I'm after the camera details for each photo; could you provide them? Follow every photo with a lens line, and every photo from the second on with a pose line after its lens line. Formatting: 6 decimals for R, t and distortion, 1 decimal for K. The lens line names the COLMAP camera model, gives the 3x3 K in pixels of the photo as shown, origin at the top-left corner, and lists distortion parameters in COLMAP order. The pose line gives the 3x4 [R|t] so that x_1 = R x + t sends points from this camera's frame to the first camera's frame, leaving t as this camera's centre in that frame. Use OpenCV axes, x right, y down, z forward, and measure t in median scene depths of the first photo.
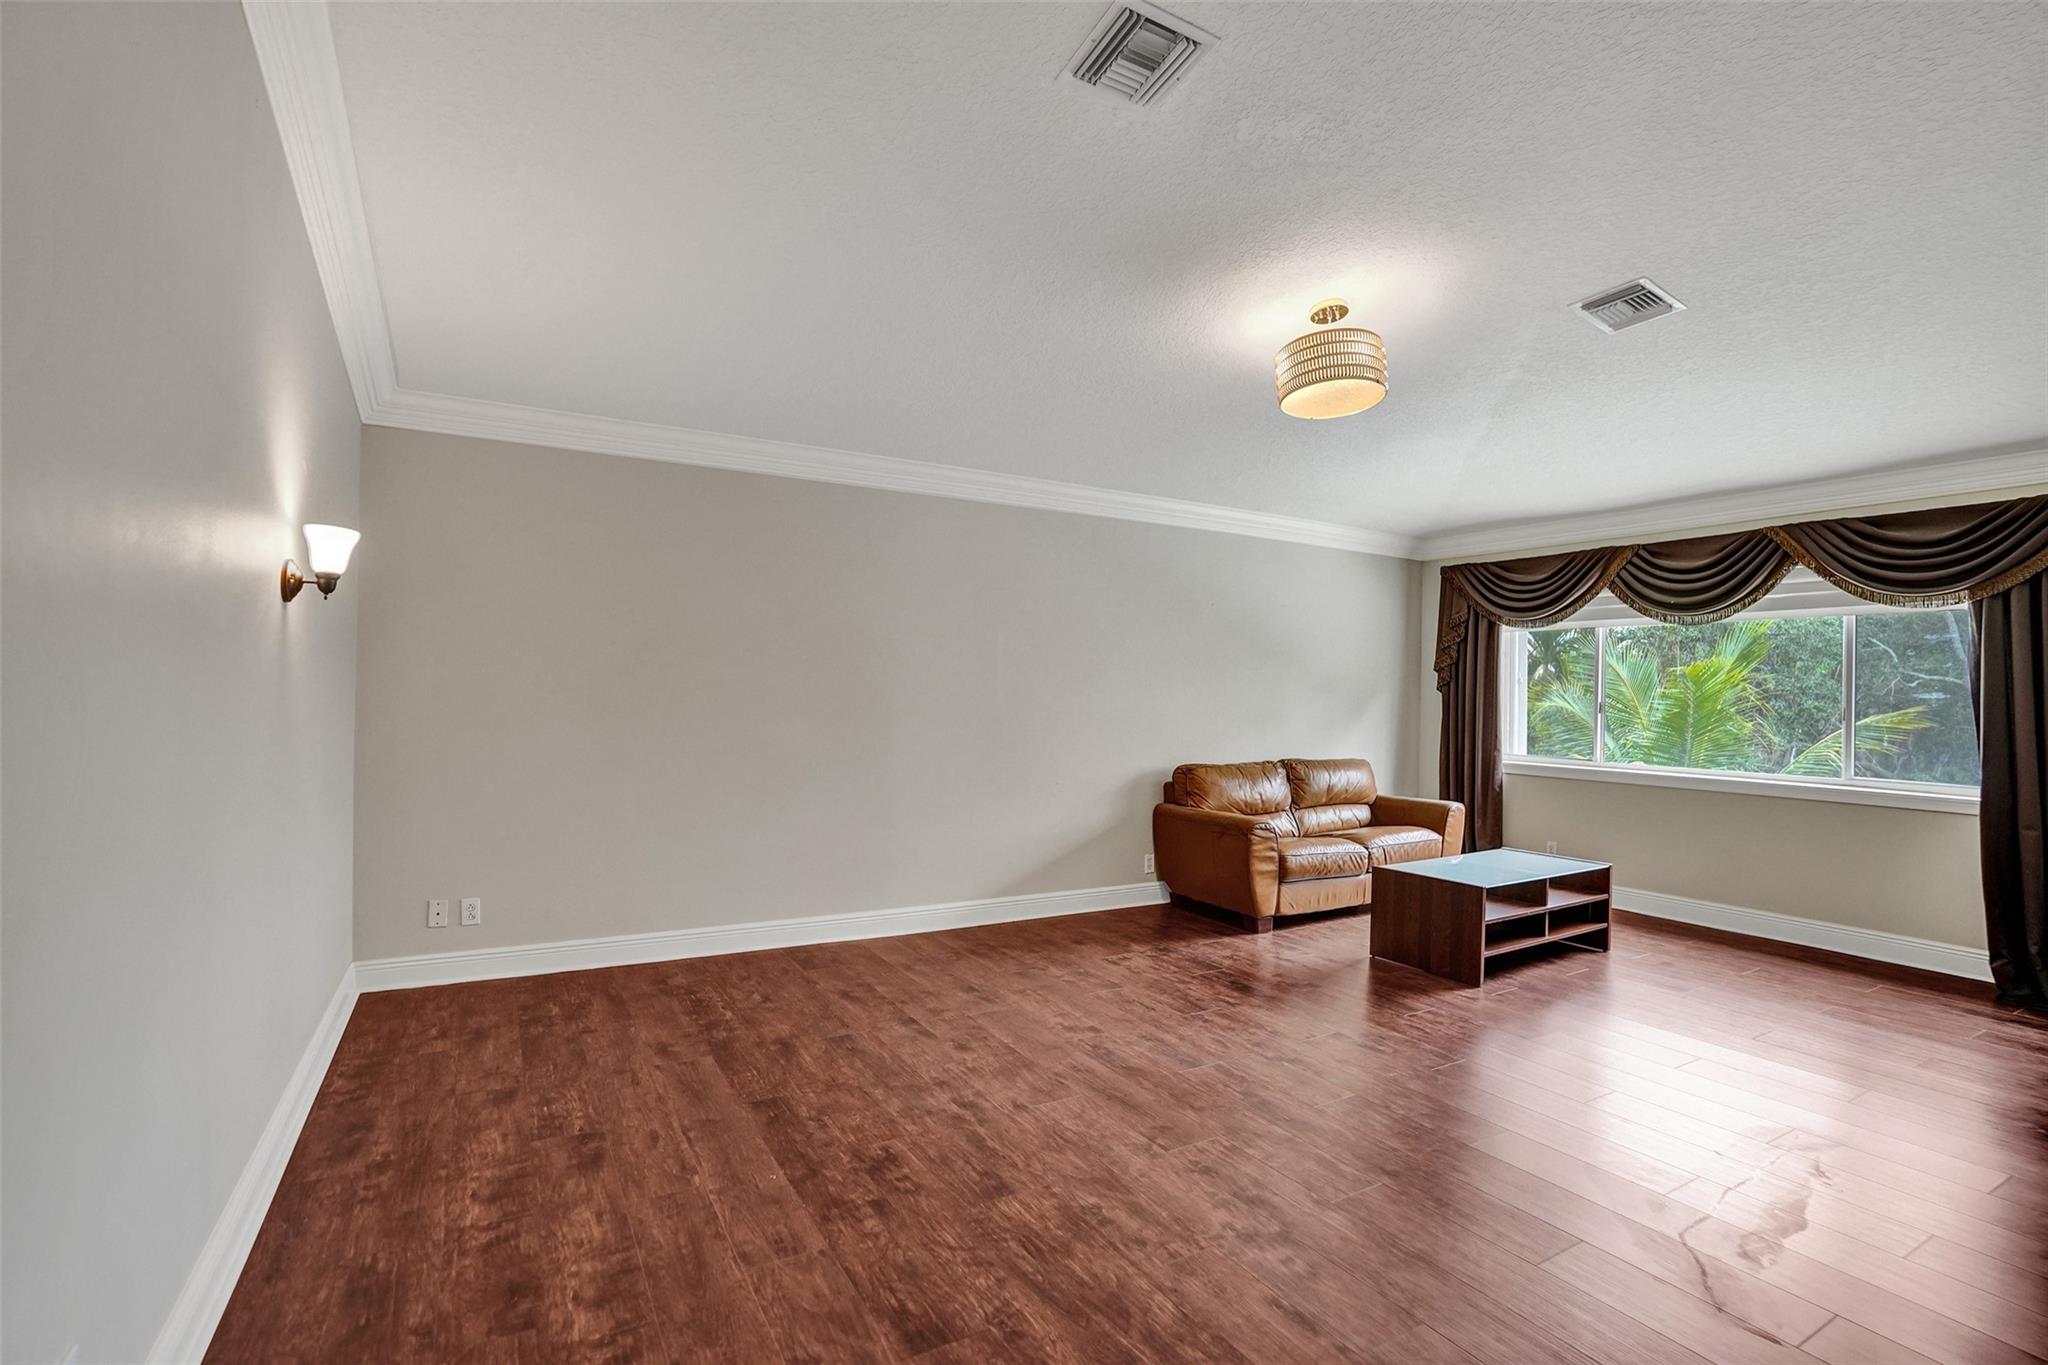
lens RADIAL K [[982.9, 0, 1034.4], [0, 982.9, 681.6], [0, 0, 1]] dist [-0.074193, 0.034717]
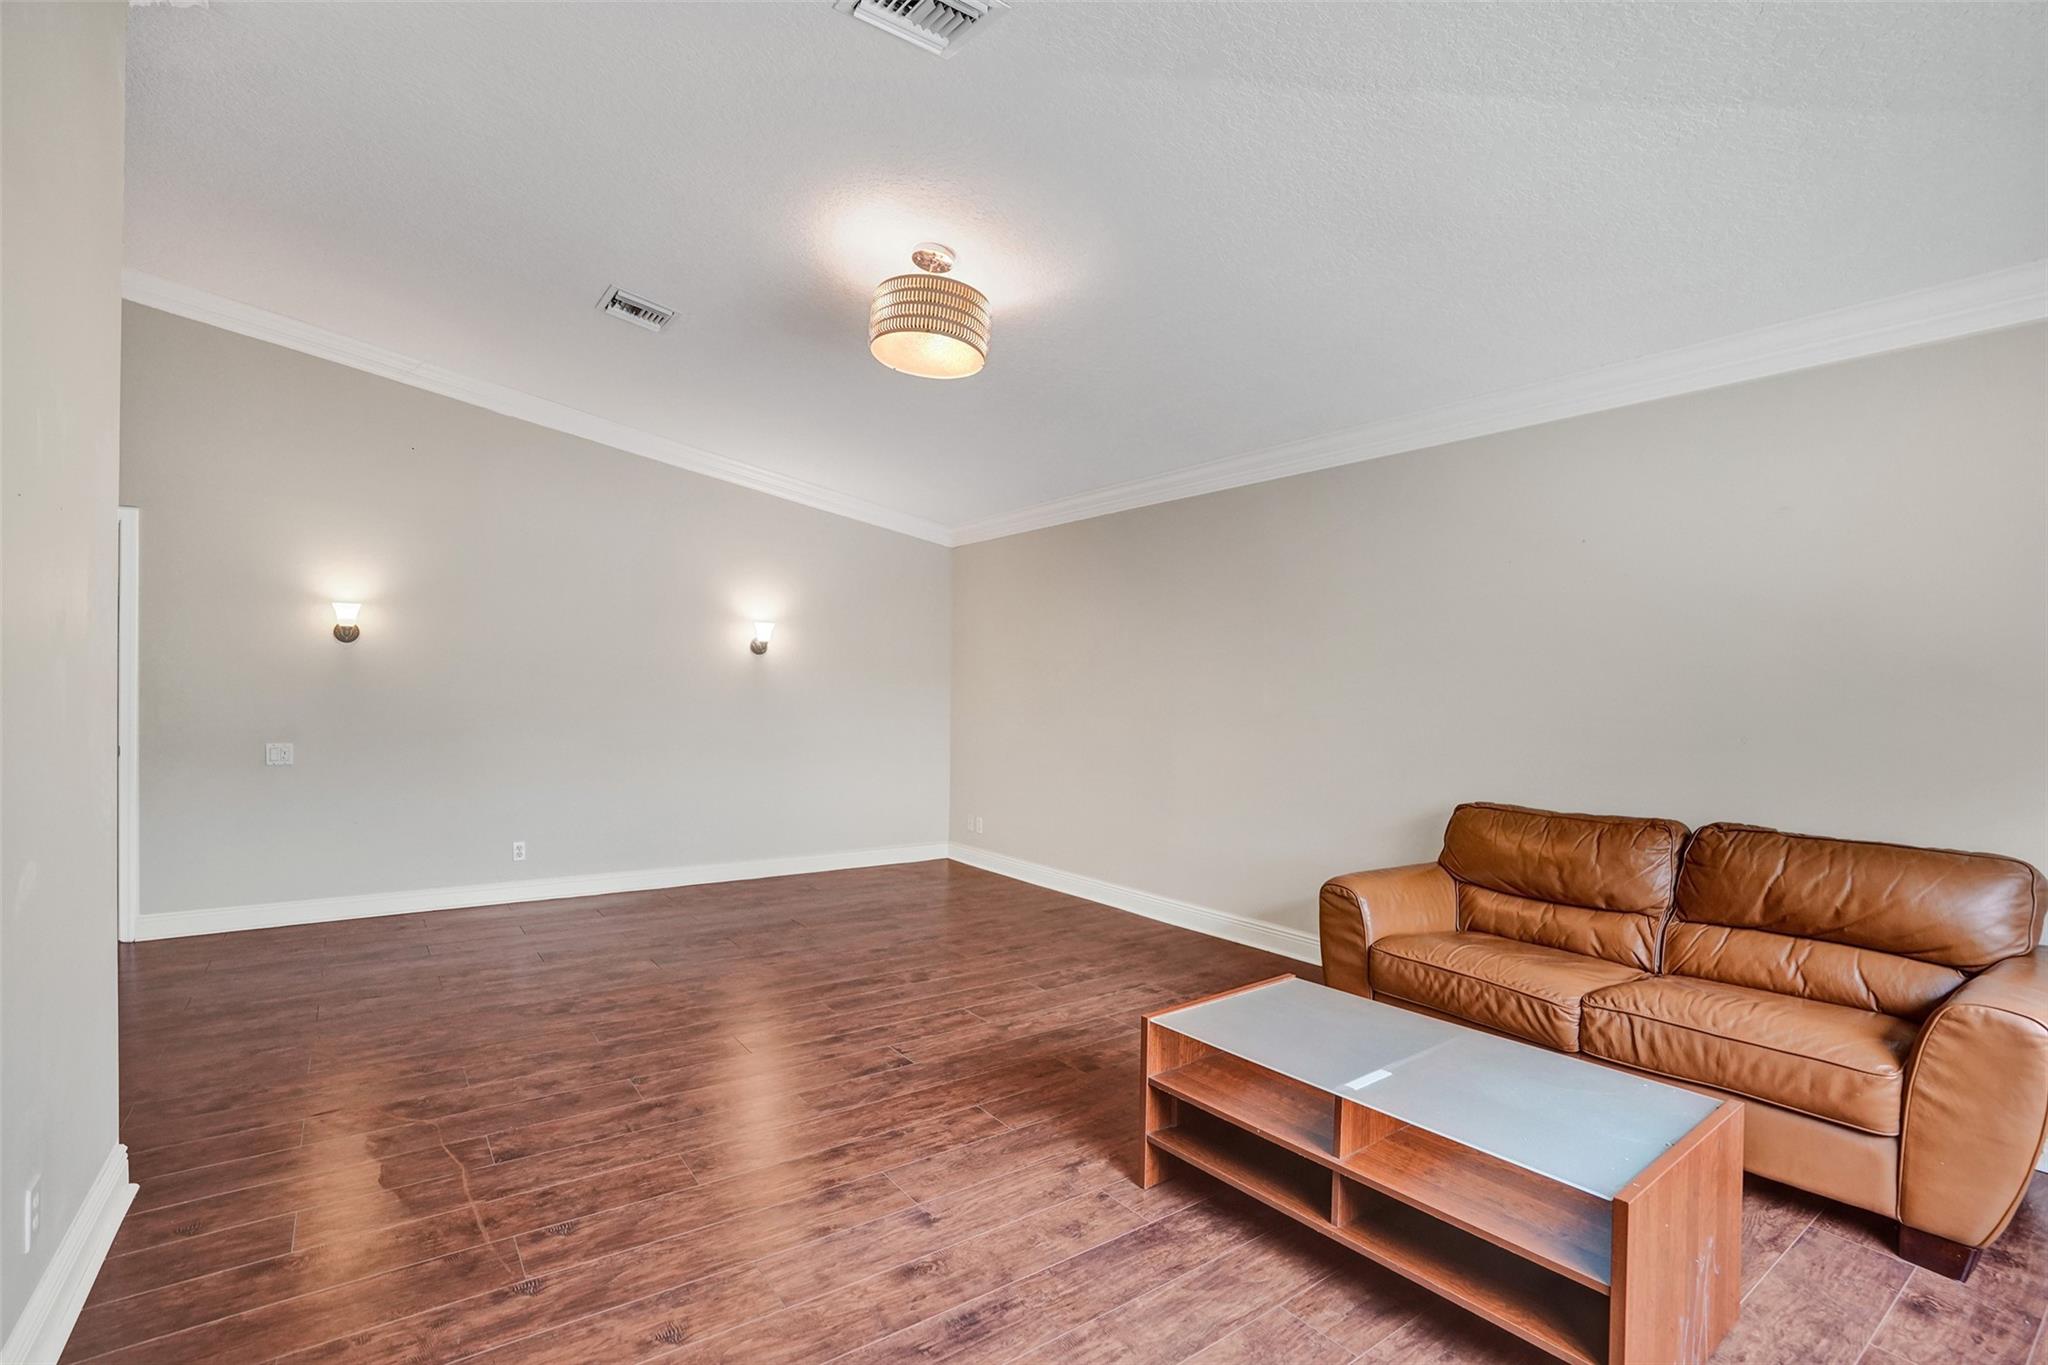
lens RADIAL K [[982.9, 0, 1034.4], [0, 982.9, 681.6], [0, 0, 1]] dist [-0.074193, 0.034717]
pose [[0.069439, -0.024781, -0.997278, 1.098823], [0.001113, 0.999693, -0.024763, 0.028534], [0.997586, 0.000610, 0.069446, 0.939912]]
